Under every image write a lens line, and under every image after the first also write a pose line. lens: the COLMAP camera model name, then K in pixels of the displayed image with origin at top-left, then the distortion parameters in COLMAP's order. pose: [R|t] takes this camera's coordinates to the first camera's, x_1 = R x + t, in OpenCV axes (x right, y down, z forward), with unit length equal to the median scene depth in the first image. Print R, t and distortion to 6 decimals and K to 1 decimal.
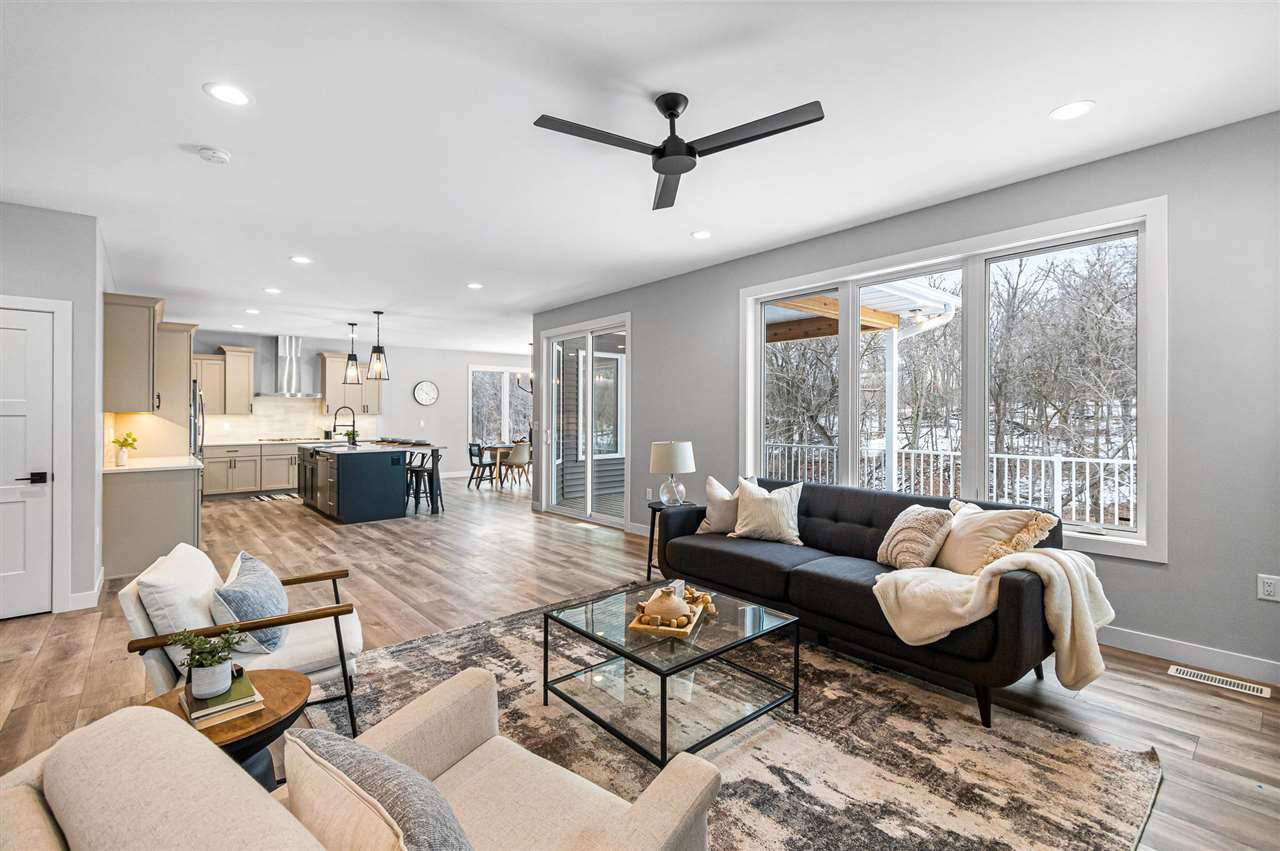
lens RADIAL K [[573.9, 0, 640.0], [0, 573.9, 425.5], [0, 0, 1]] dist [-0.002981, -0.000608]
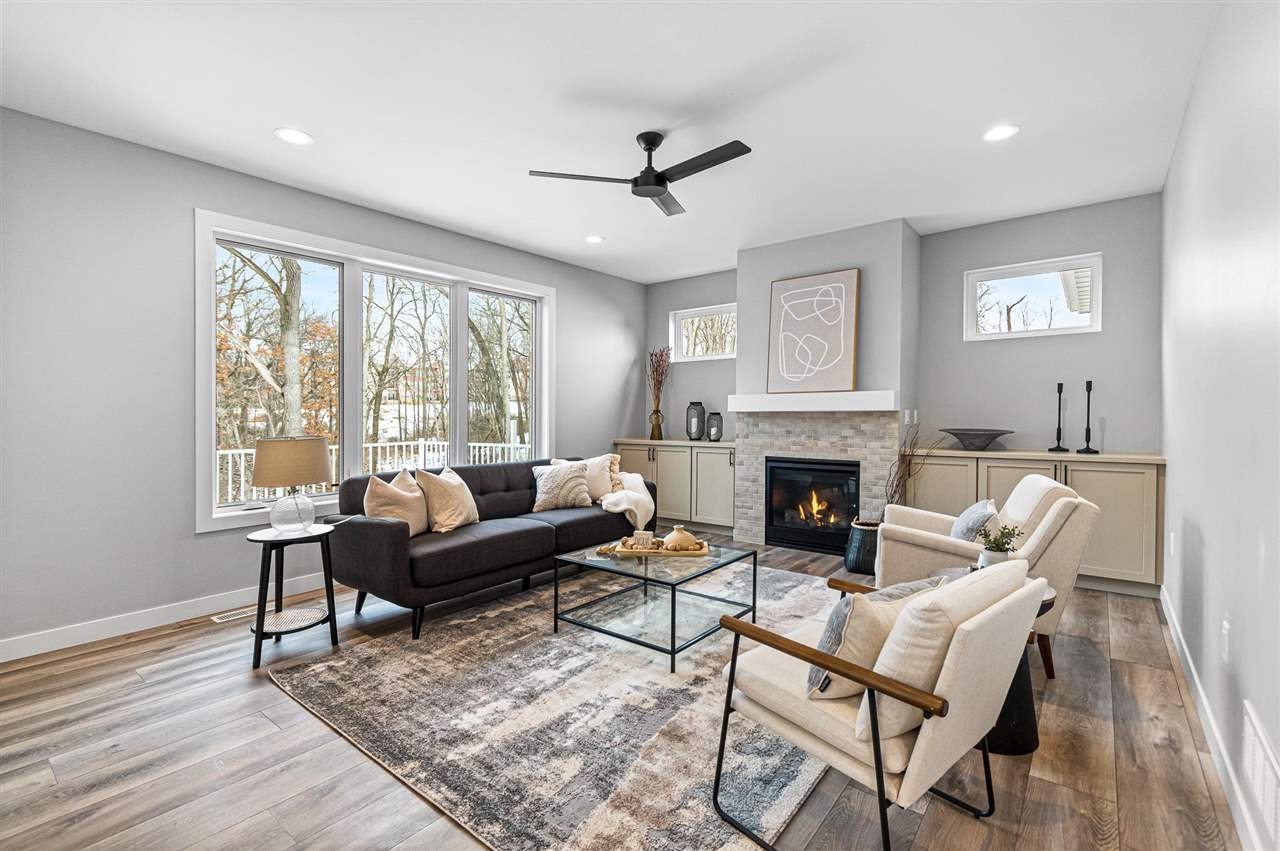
lens RADIAL K [[558.0, 0, 637.3], [0, 558.0, 417.4], [0, 0, 1]] dist [0.002408, 0.000237]
pose [[-0.166932, -0.005935, 0.985951, -1.016058], [0.020204, 0.999751, 0.009439, 0.006157], [-0.985761, 0.021496, -0.166770, 1.074355]]
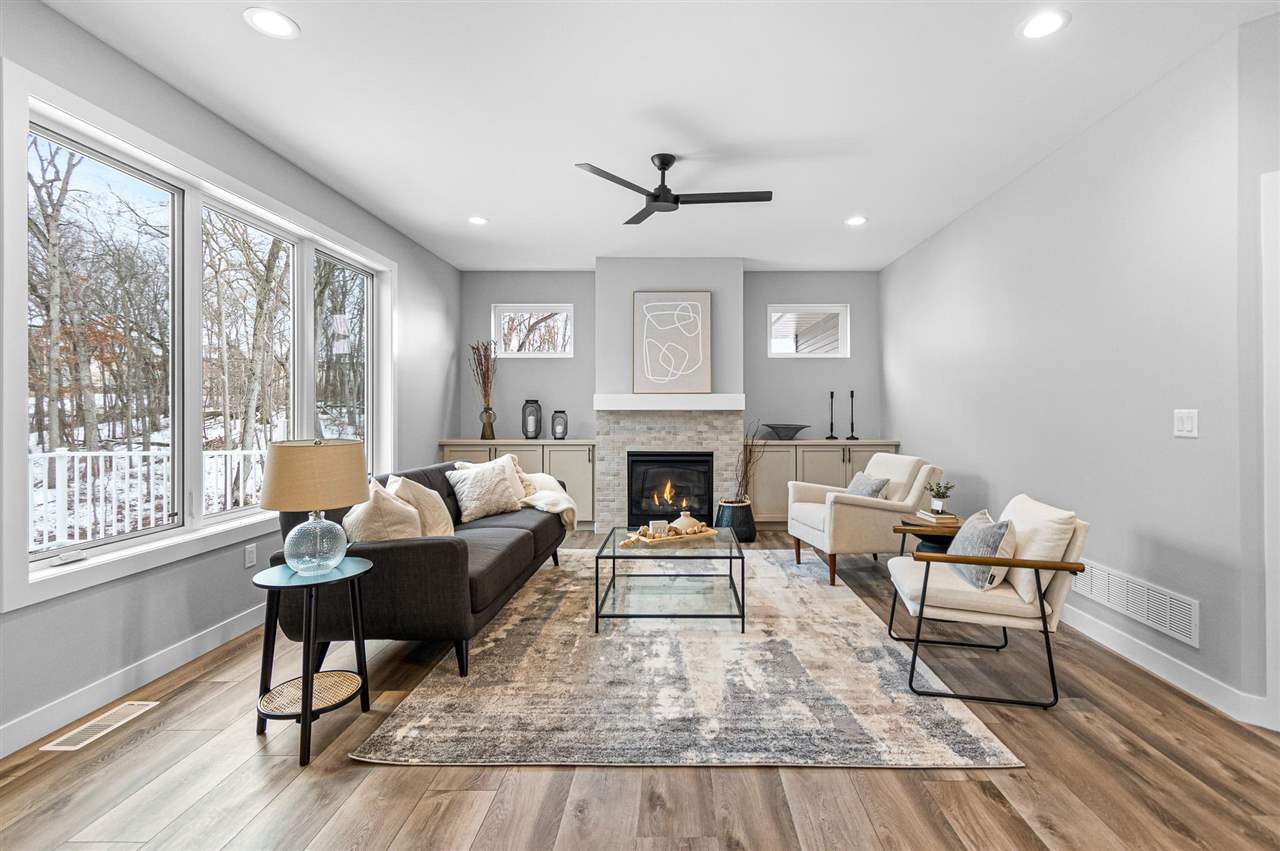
lens RADIAL K [[584.5, 0, 645.2], [0, 584.5, 406.8], [0, 0, 1]] dist [-0.000063, -0.000300]
pose [[-0.728416, 0.005688, 0.685112, -0.764207], [0.011192, 0.999931, 0.003598, -0.004823], [-0.685044, 0.010289, -0.728429, 1.796318]]
